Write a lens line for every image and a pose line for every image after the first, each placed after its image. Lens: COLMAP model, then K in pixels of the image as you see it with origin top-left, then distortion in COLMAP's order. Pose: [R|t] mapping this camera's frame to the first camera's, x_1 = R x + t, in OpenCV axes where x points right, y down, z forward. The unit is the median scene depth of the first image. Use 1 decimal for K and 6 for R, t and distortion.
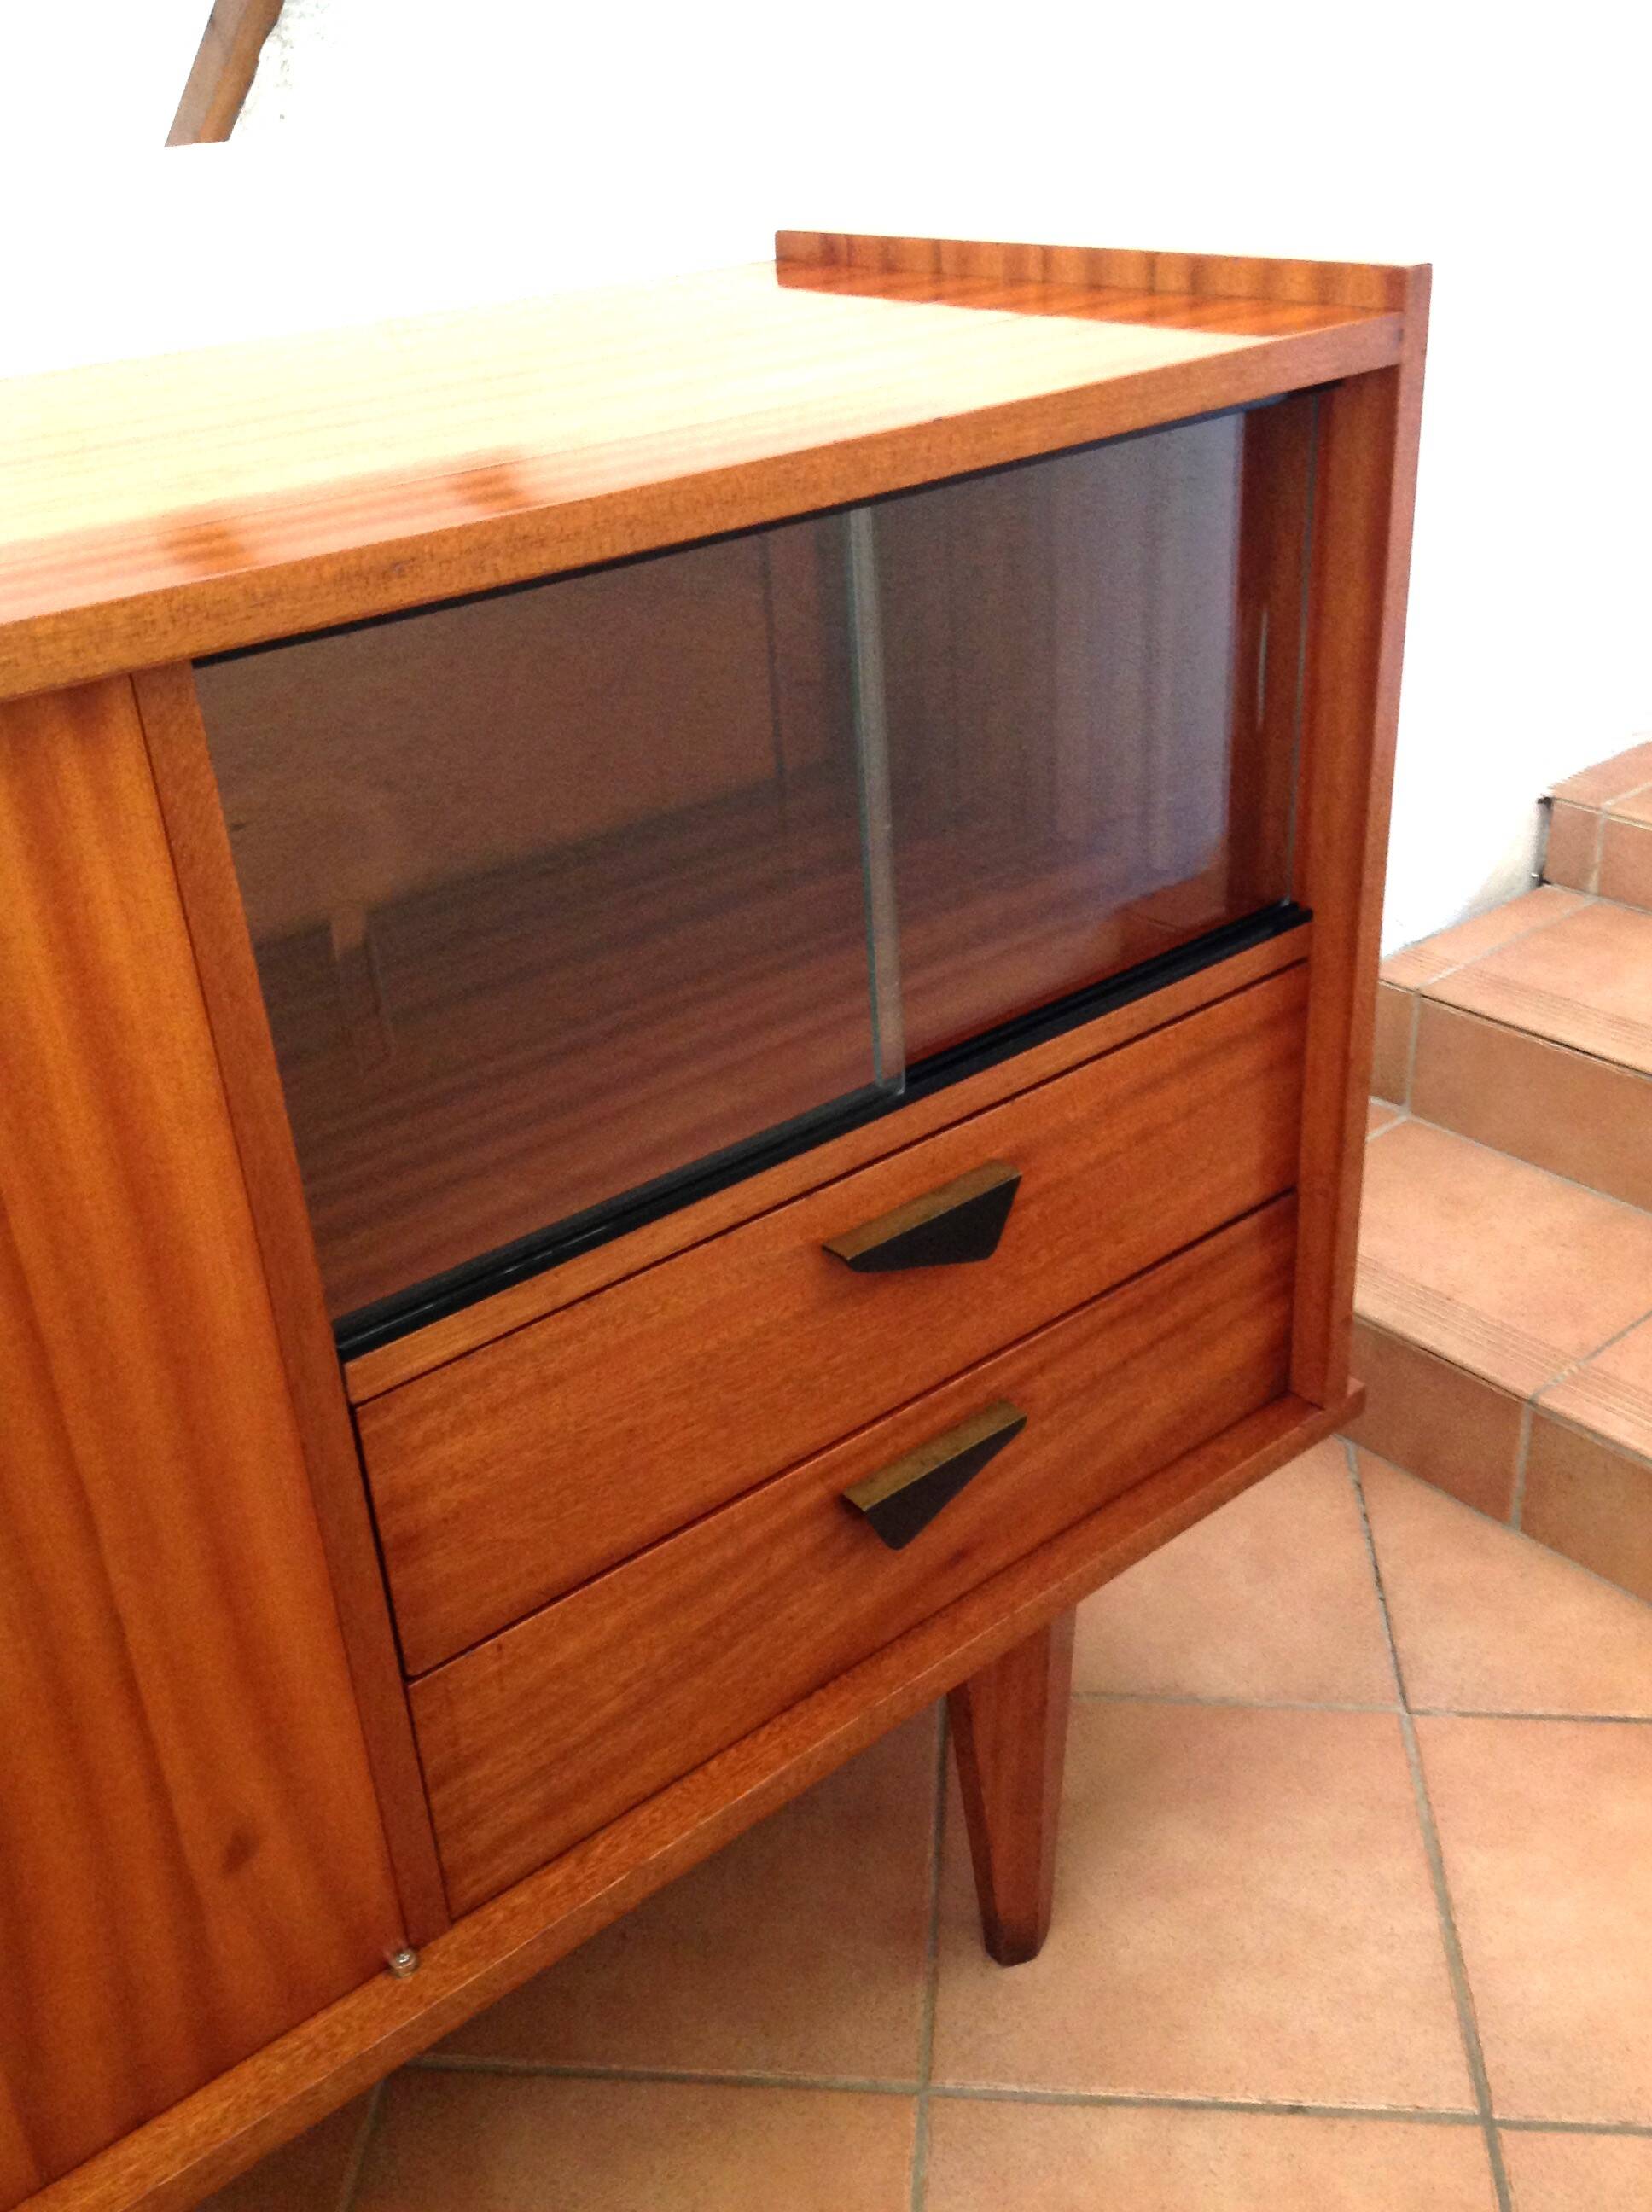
lens RADIAL K [[2078.9, 0, 826.0], [0, 2078.9, 1106.0], [0, 0, 1]] dist [0.117228, -0.237998]
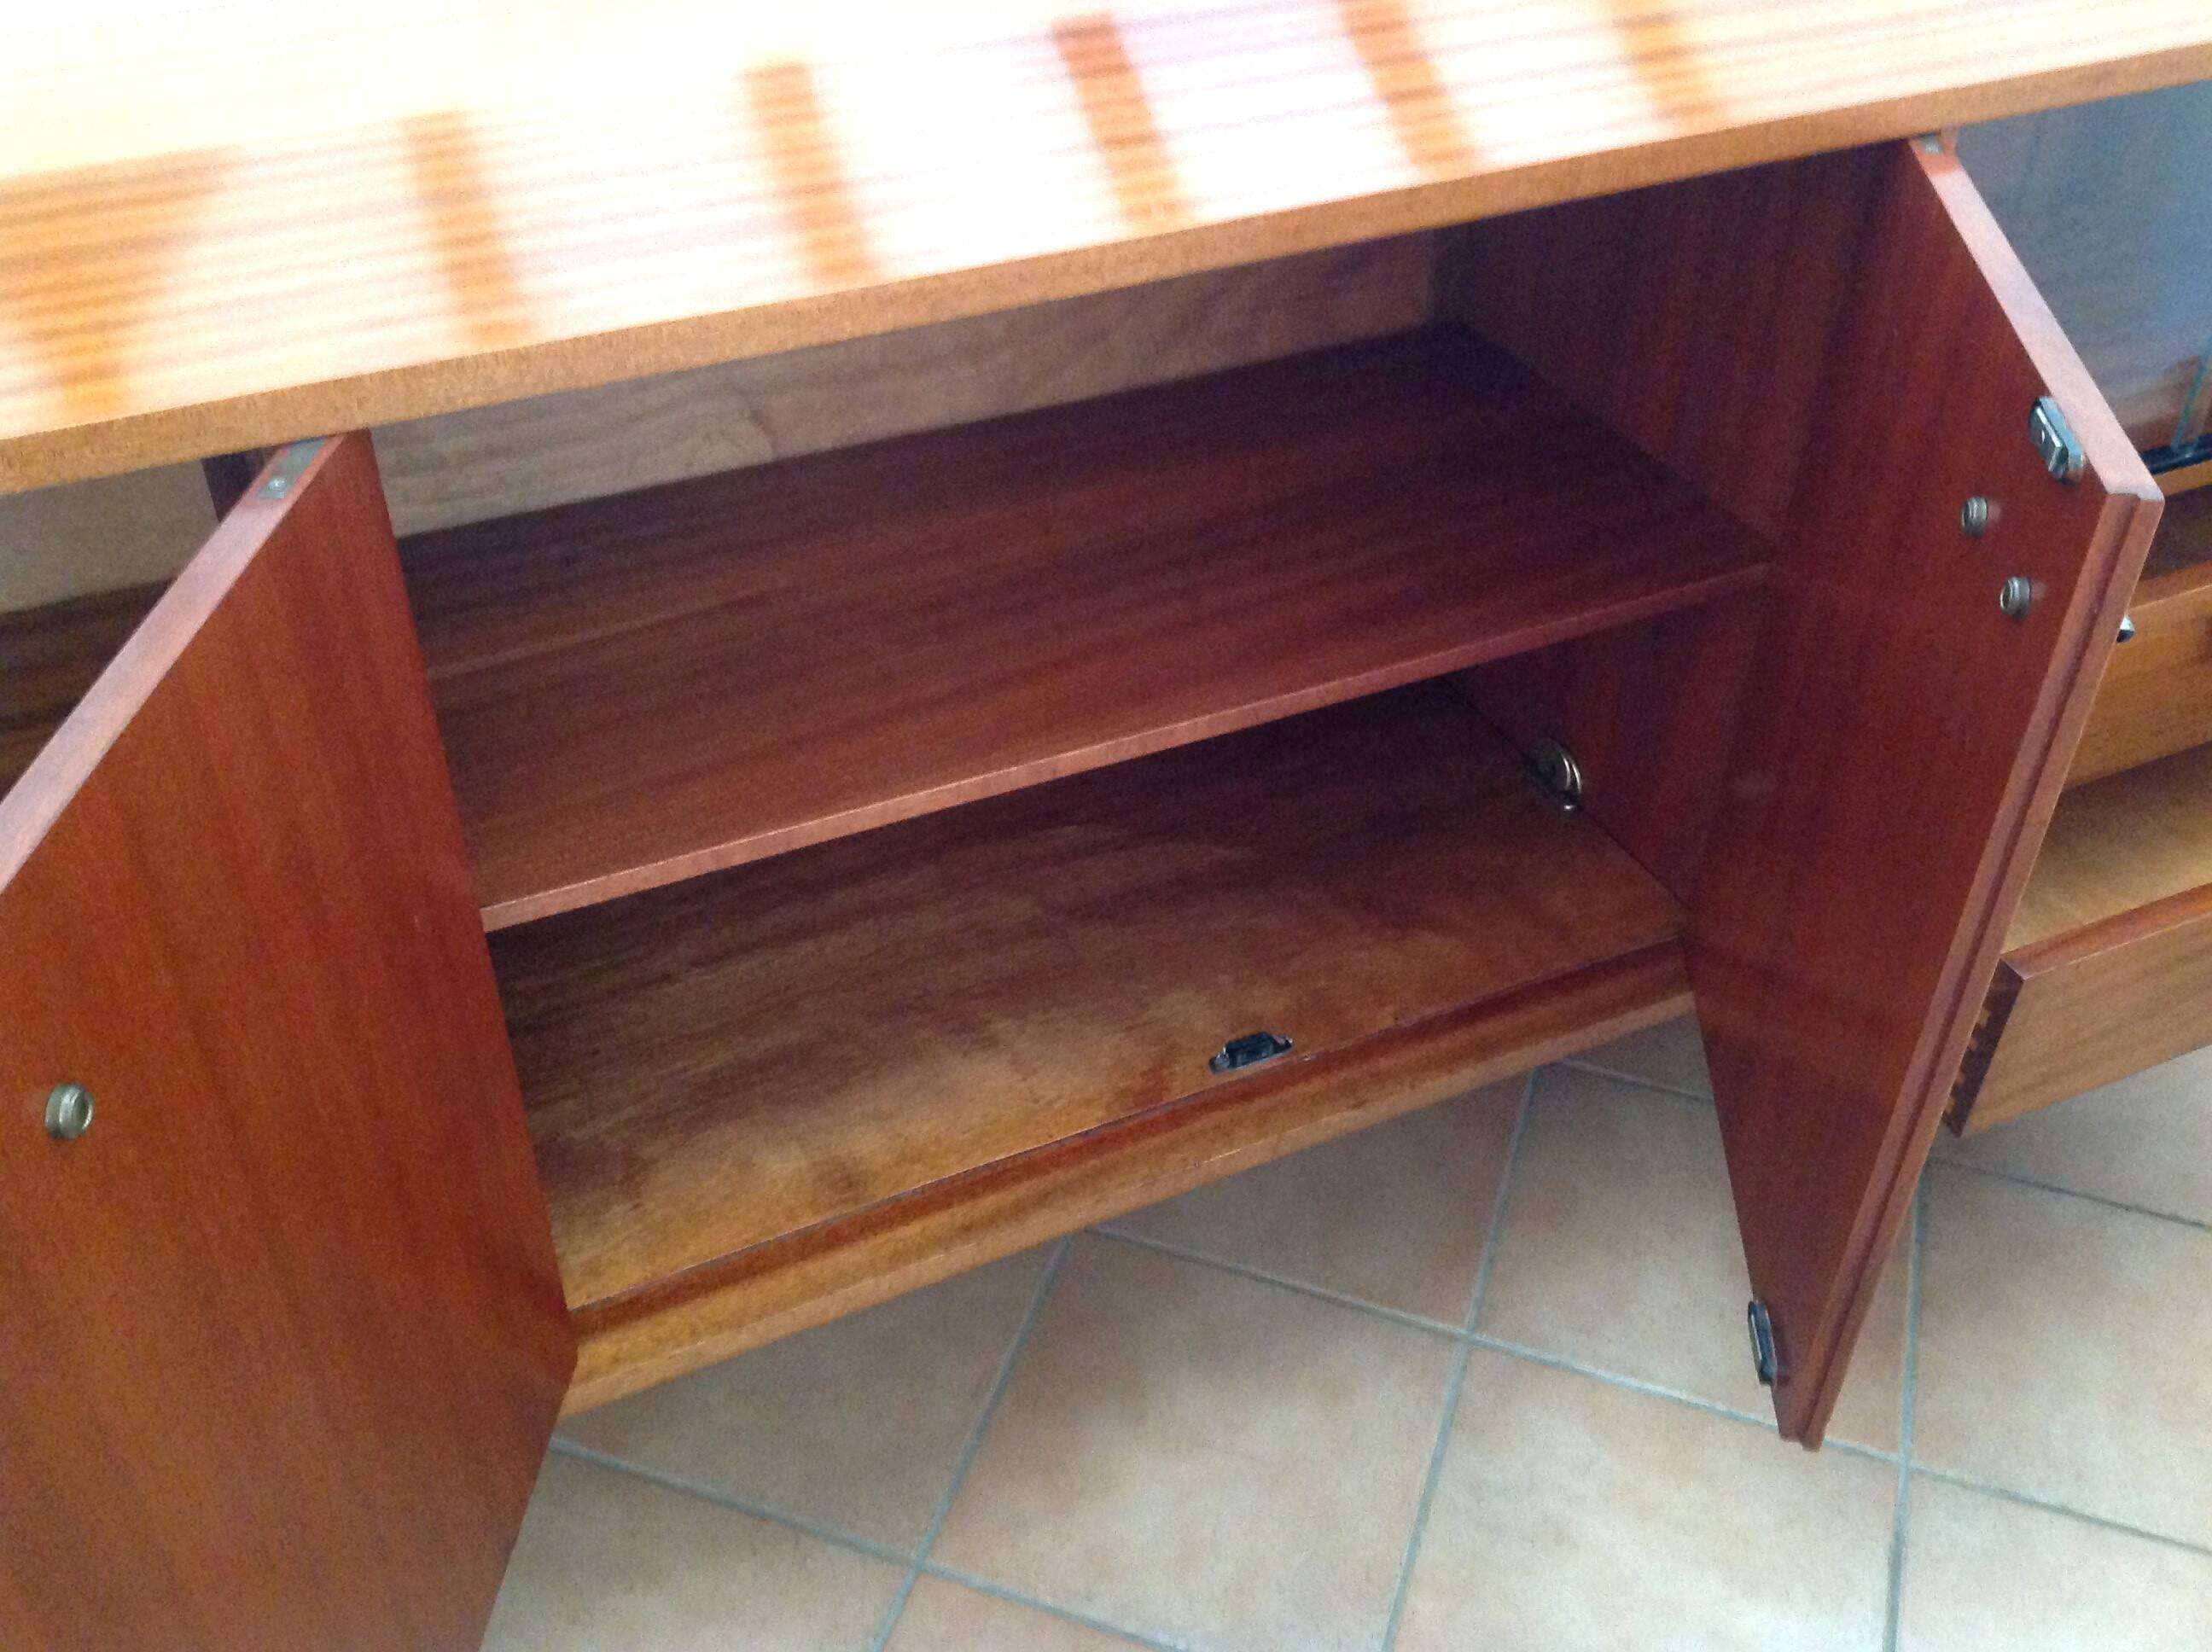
lens RADIAL K [[2090.6, 0, 1106.0], [0, 2090.6, 826.0], [0, 0, 1]] dist [0.110955, -0.249960]
pose [[0.968807, 0.202972, -0.142180, -0.367451], [-0.175789, 0.967264, 0.183024, 0.089323], [0.174674, -0.152322, 0.972773, -0.514910]]
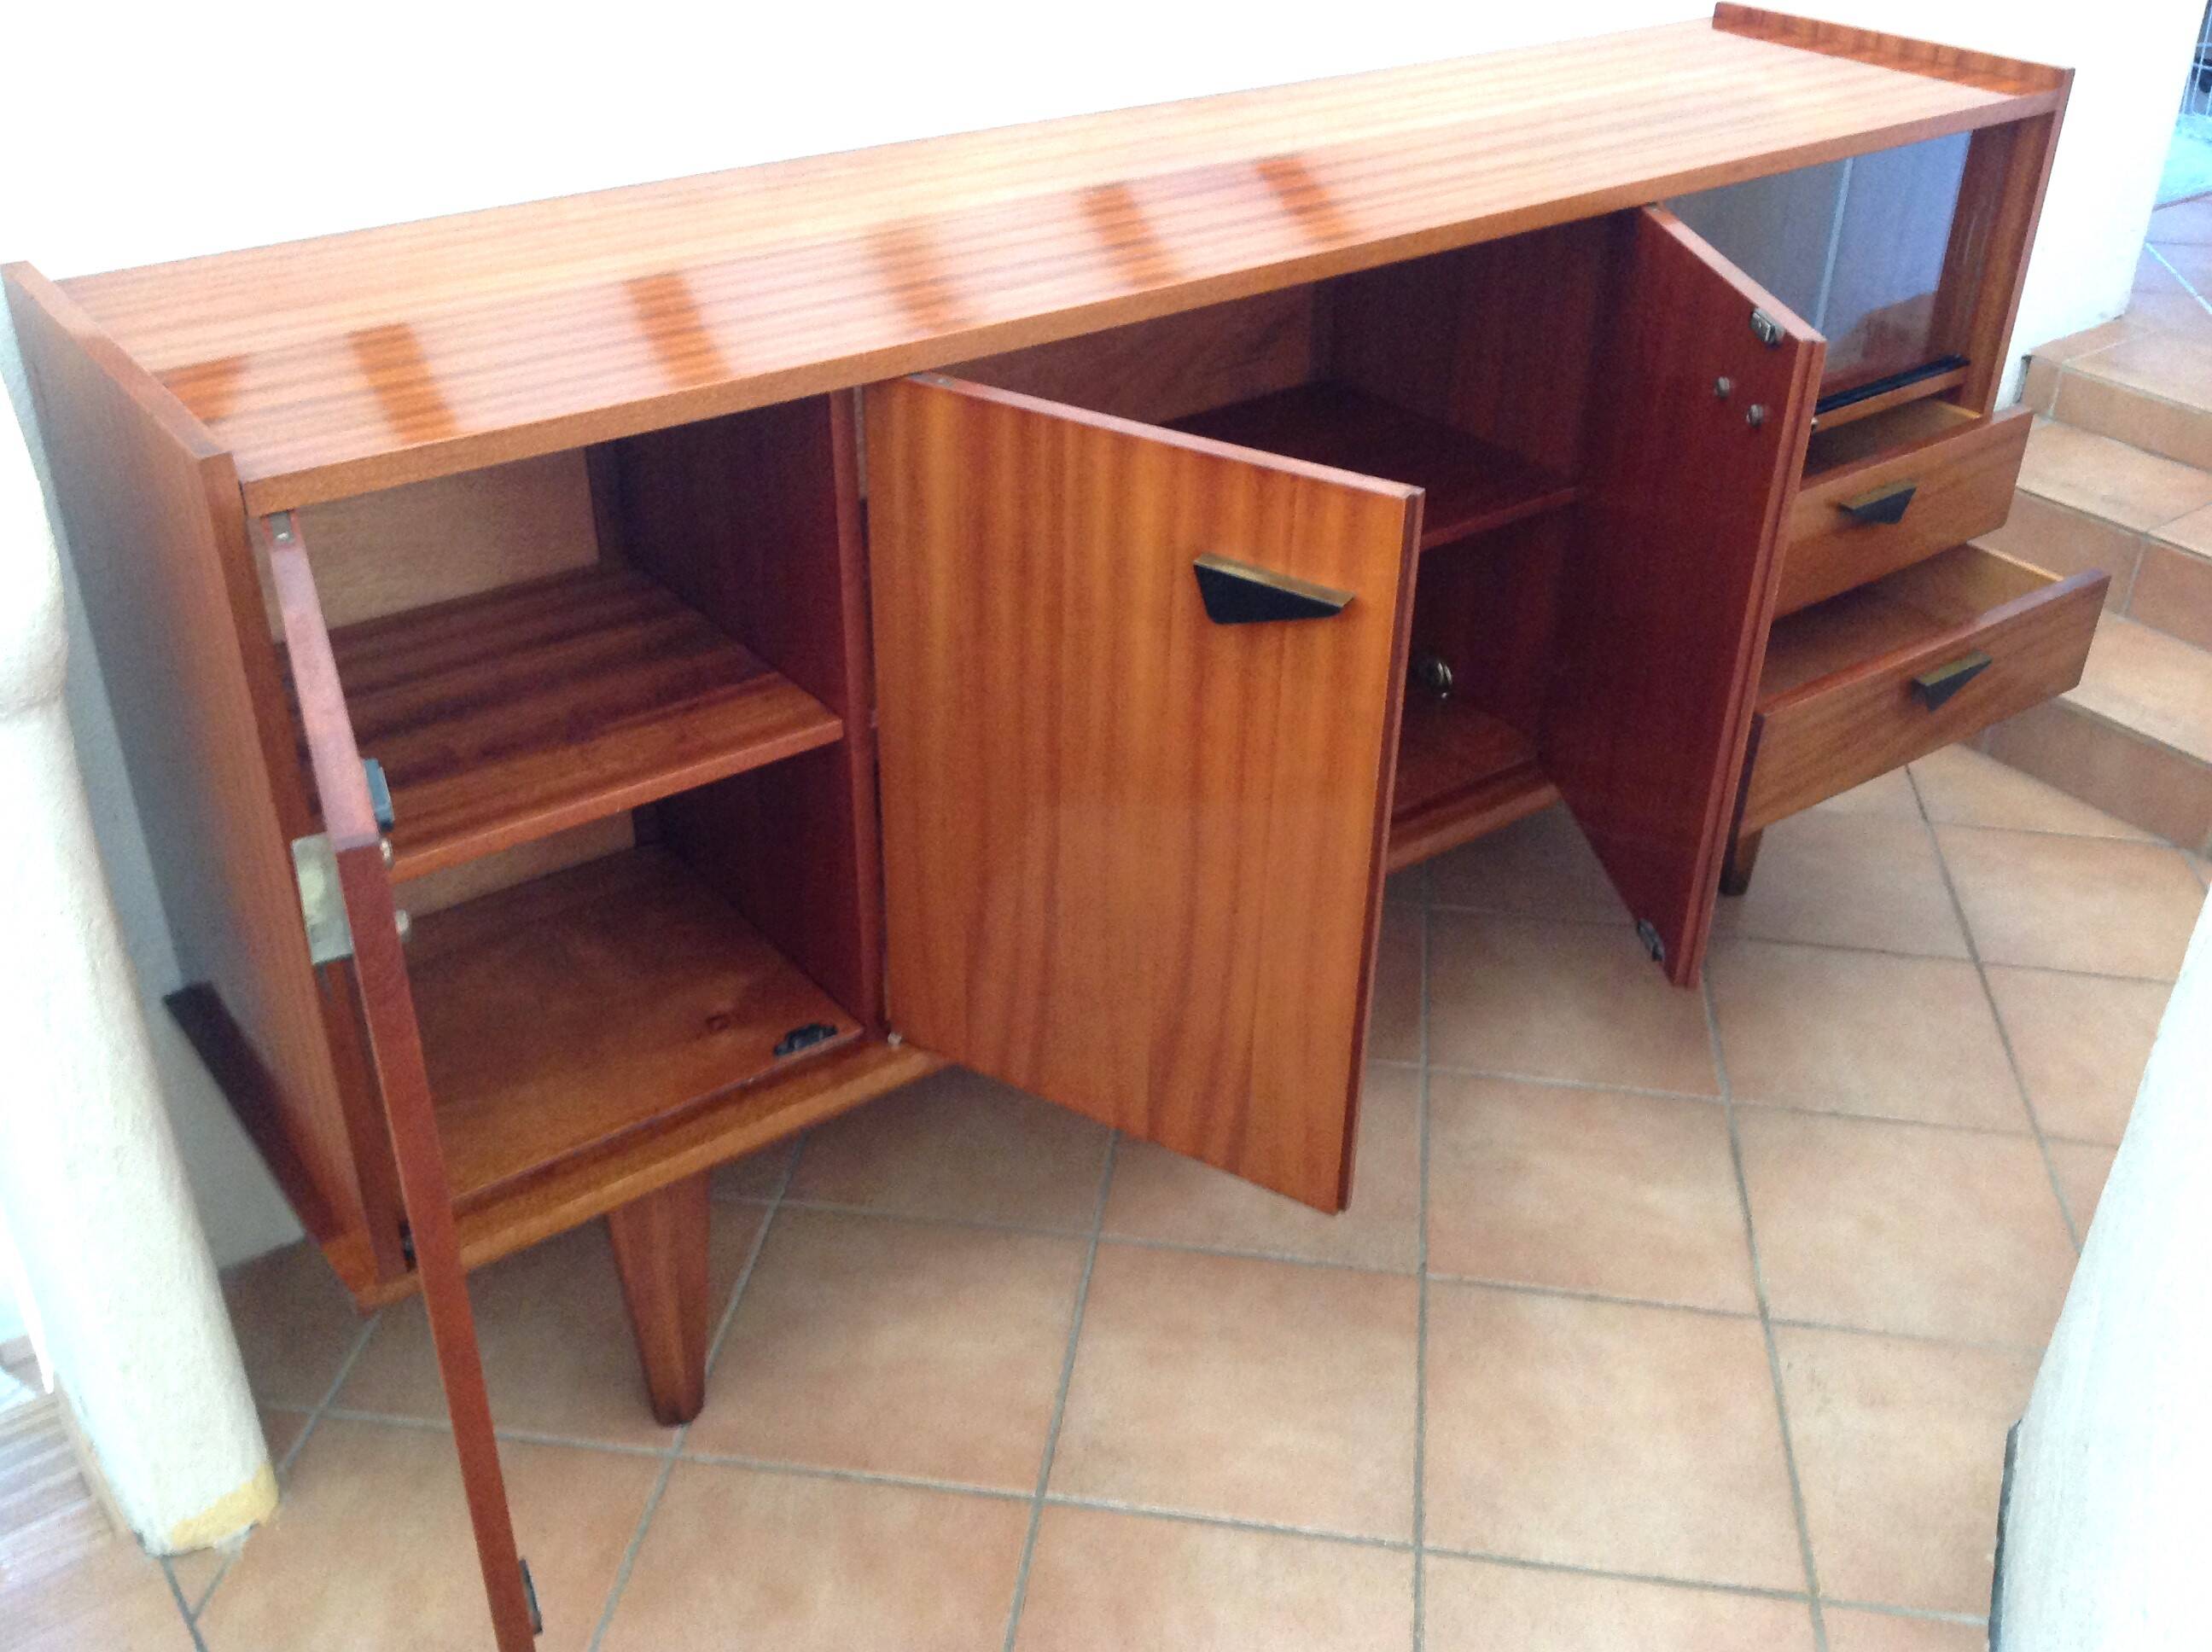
lens RADIAL K [[2078.9, 0, 1116.7], [0, 2078.9, 851.3], [0, 0, 1]] dist [0.117228, -0.237998]
pose [[0.996487, 0.083706, 0.002685, -0.586627], [-0.083705, 0.994429, 0.064058, 0.331531], [0.002692, -0.064058, 0.997943, -1.149088]]
